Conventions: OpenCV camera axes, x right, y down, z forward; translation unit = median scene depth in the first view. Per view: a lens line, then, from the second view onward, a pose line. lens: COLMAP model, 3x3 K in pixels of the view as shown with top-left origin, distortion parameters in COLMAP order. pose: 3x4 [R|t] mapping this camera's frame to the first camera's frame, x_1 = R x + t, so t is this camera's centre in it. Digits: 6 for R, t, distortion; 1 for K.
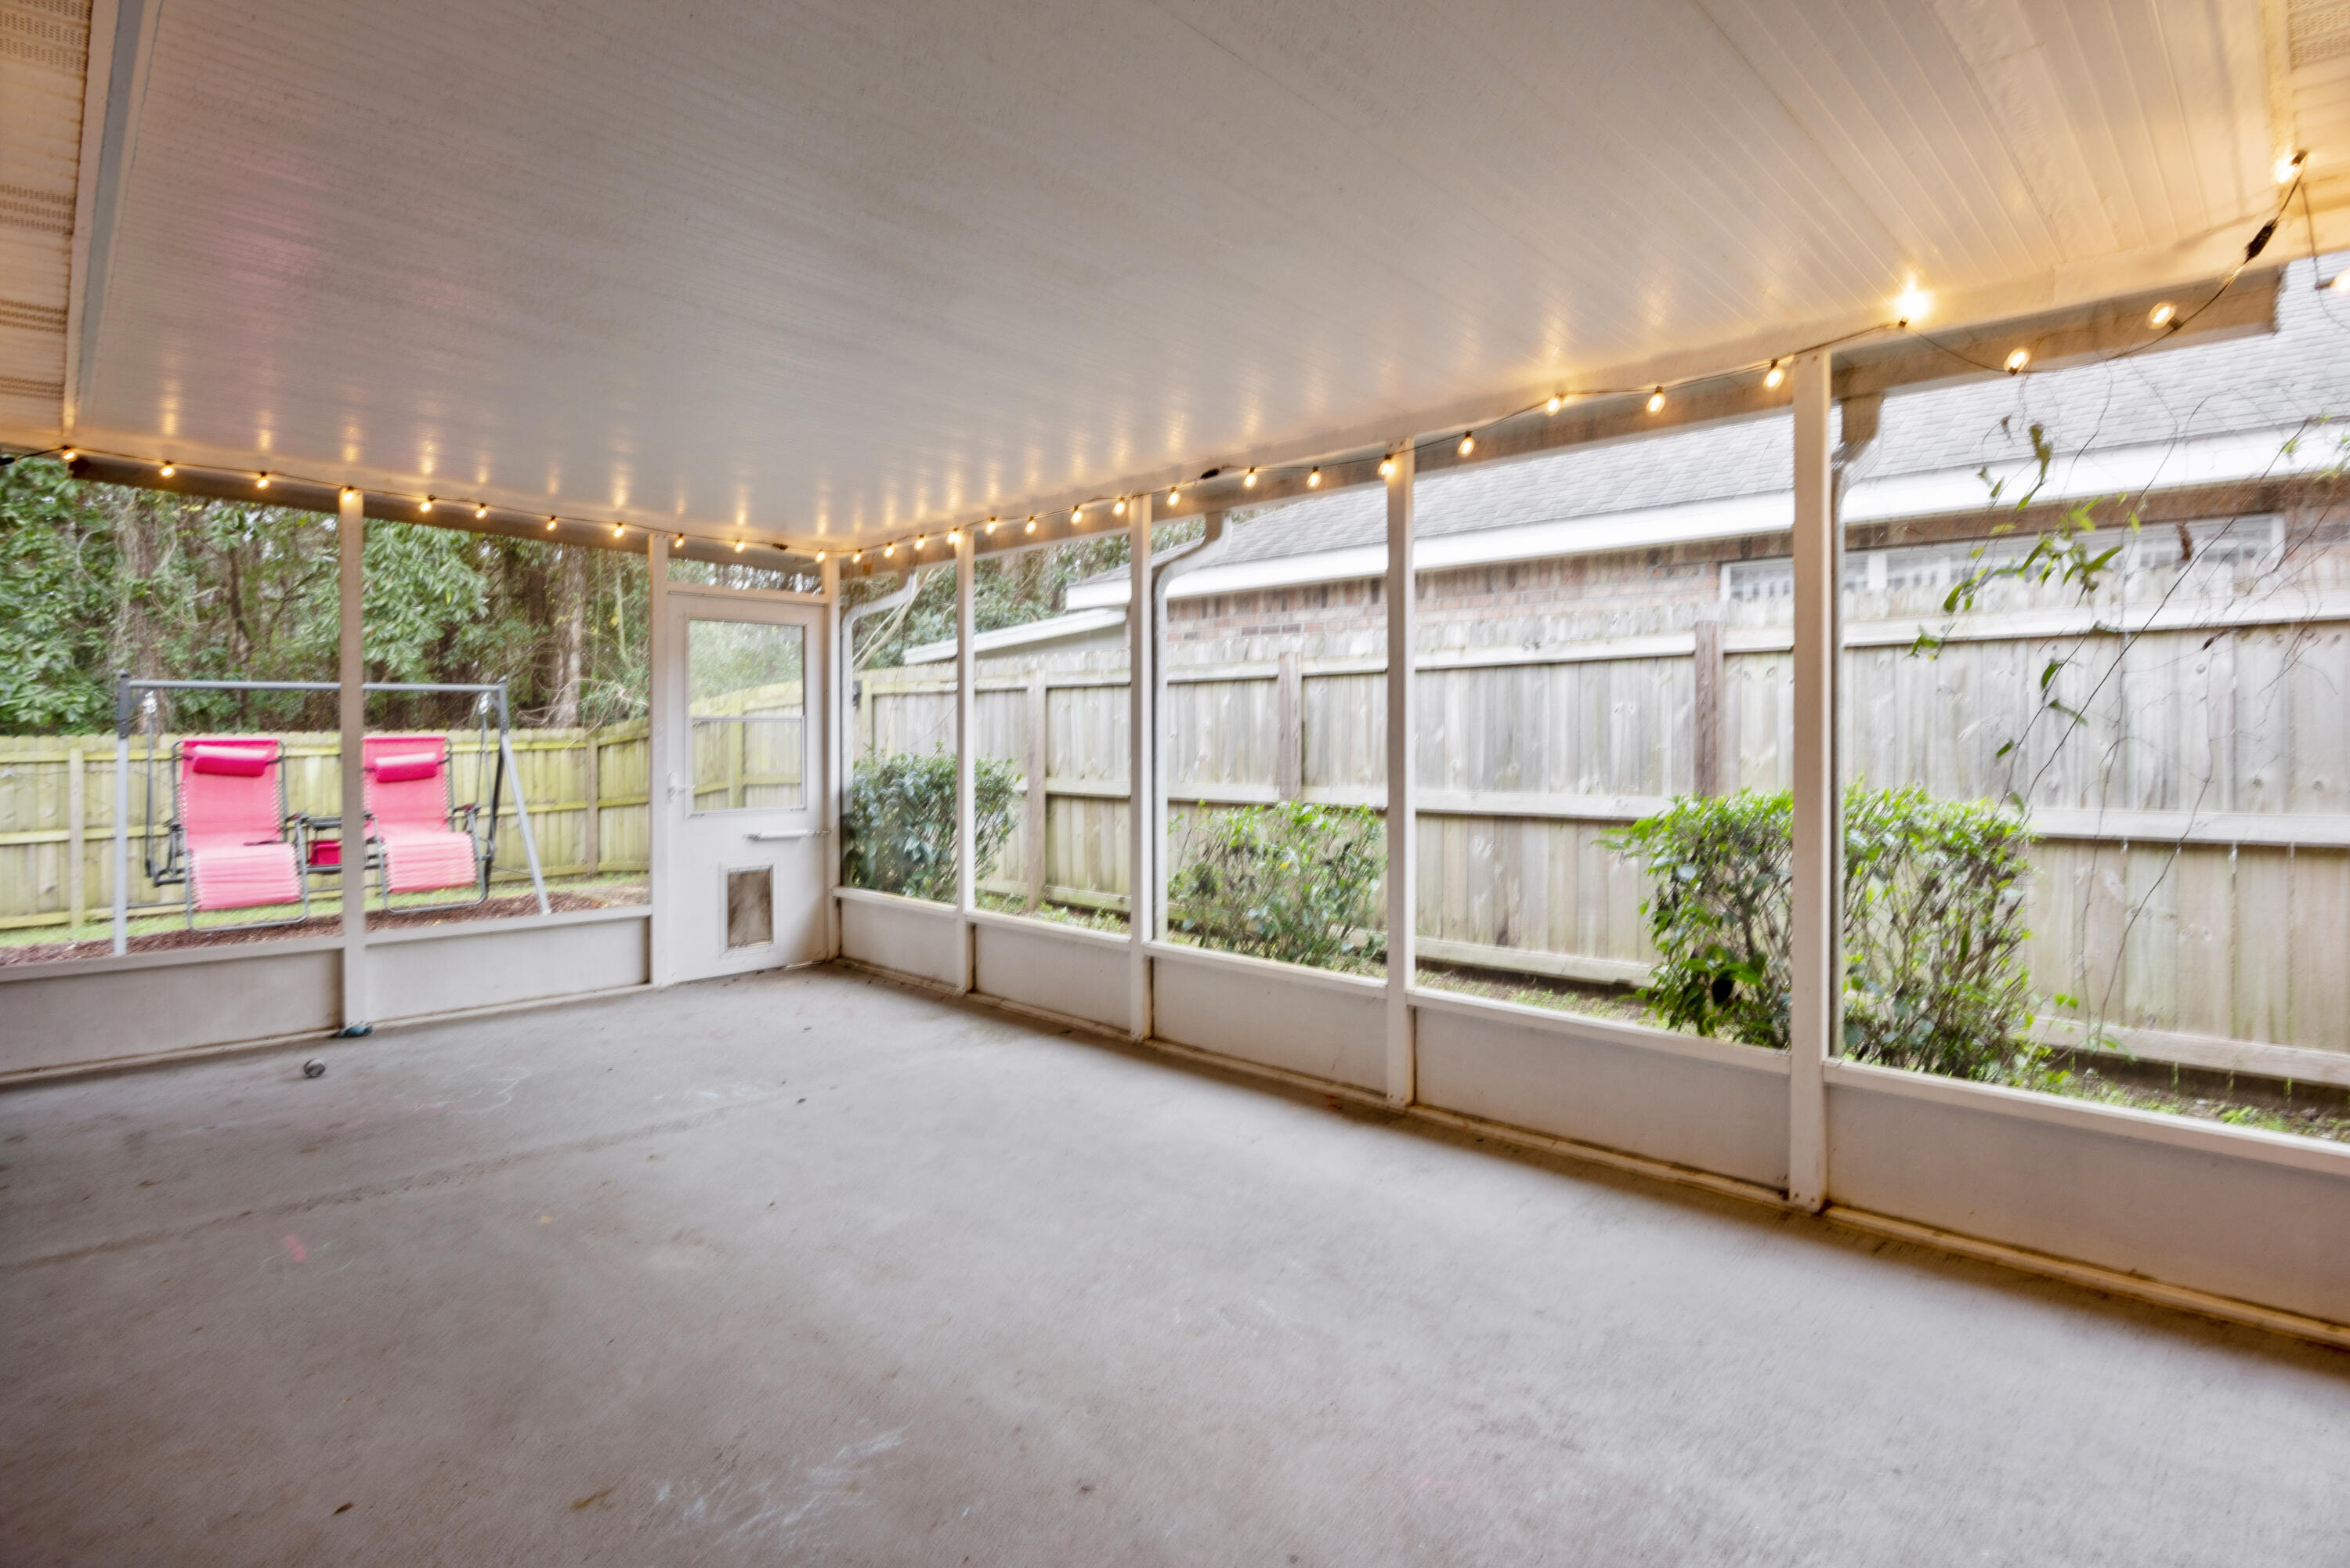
lens RADIAL K [[1179.4, 0, 1176.6], [0, 1179.4, 743.6], [0, 0, 1]] dist [-0.017049, -0.000266]
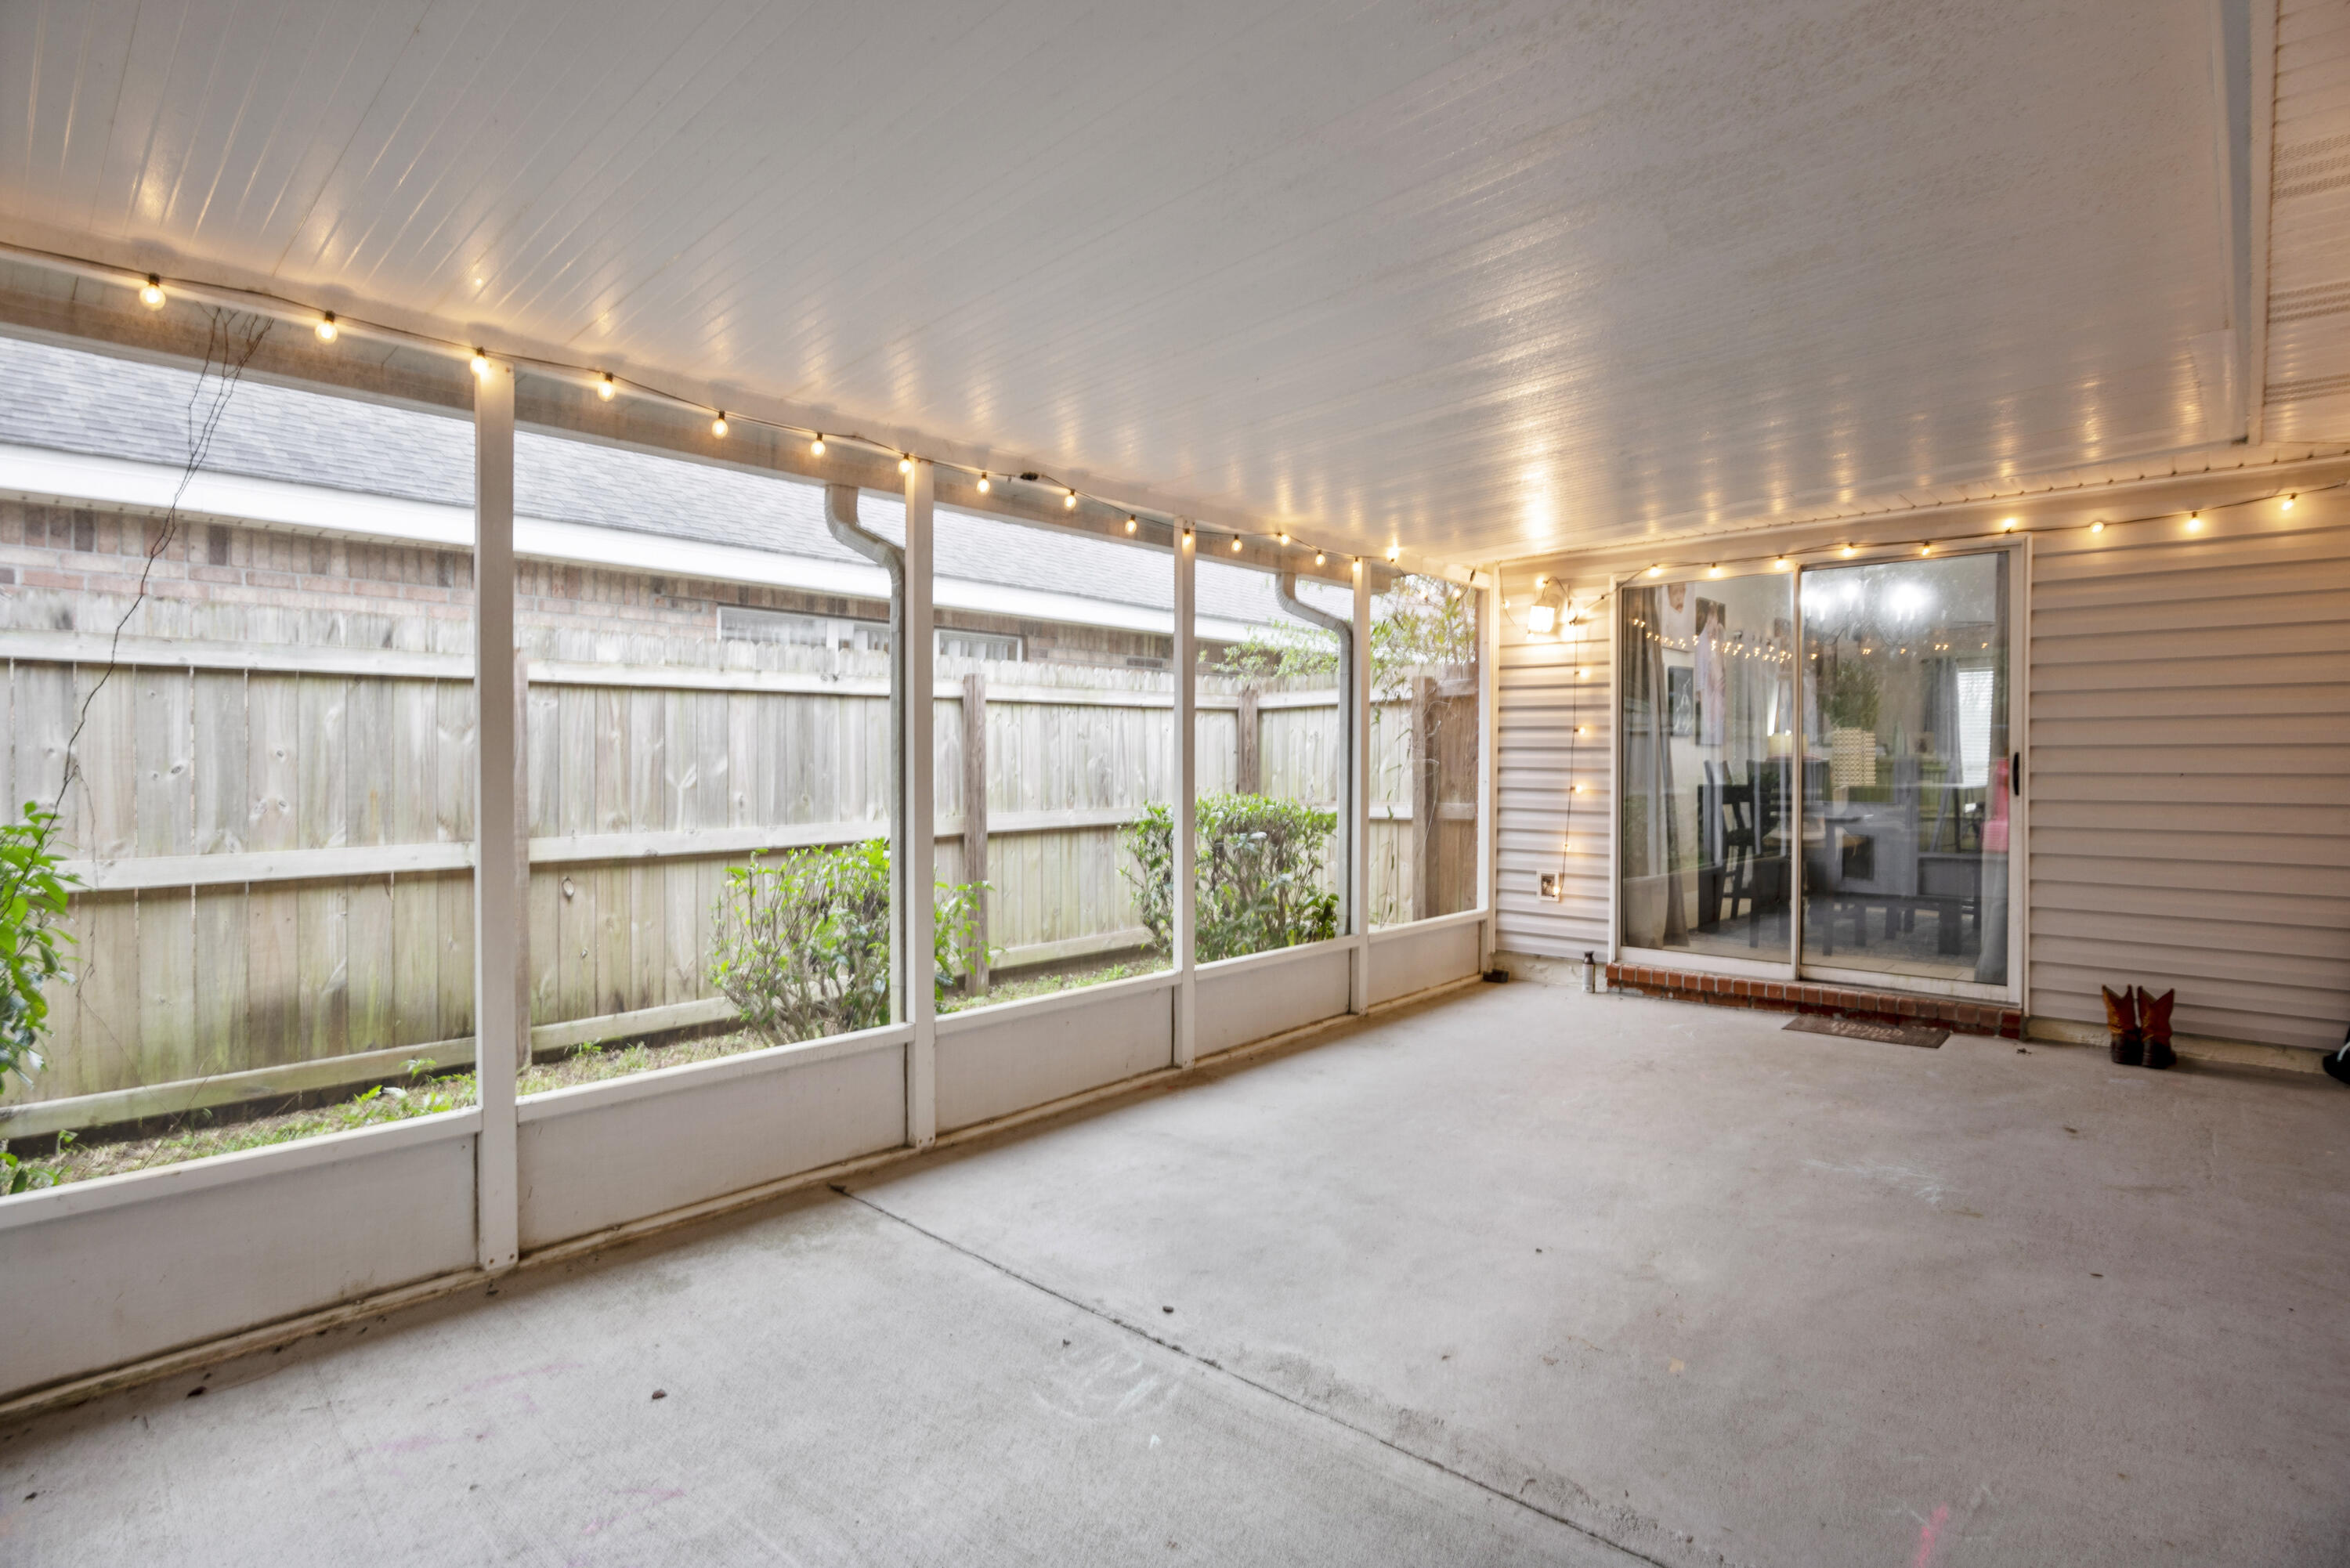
lens RADIAL K [[1200.1, 0, 1150.7], [0, 1200.1, 777.6], [0, 0, 1]] dist [-0.017142, -0.001278]
pose [[-0.046773, -0.007111, 0.998880, -0.740631], [0.014279, 0.999868, 0.007787, -0.000778], [-0.998803, 0.014627, -0.046665, 0.776288]]
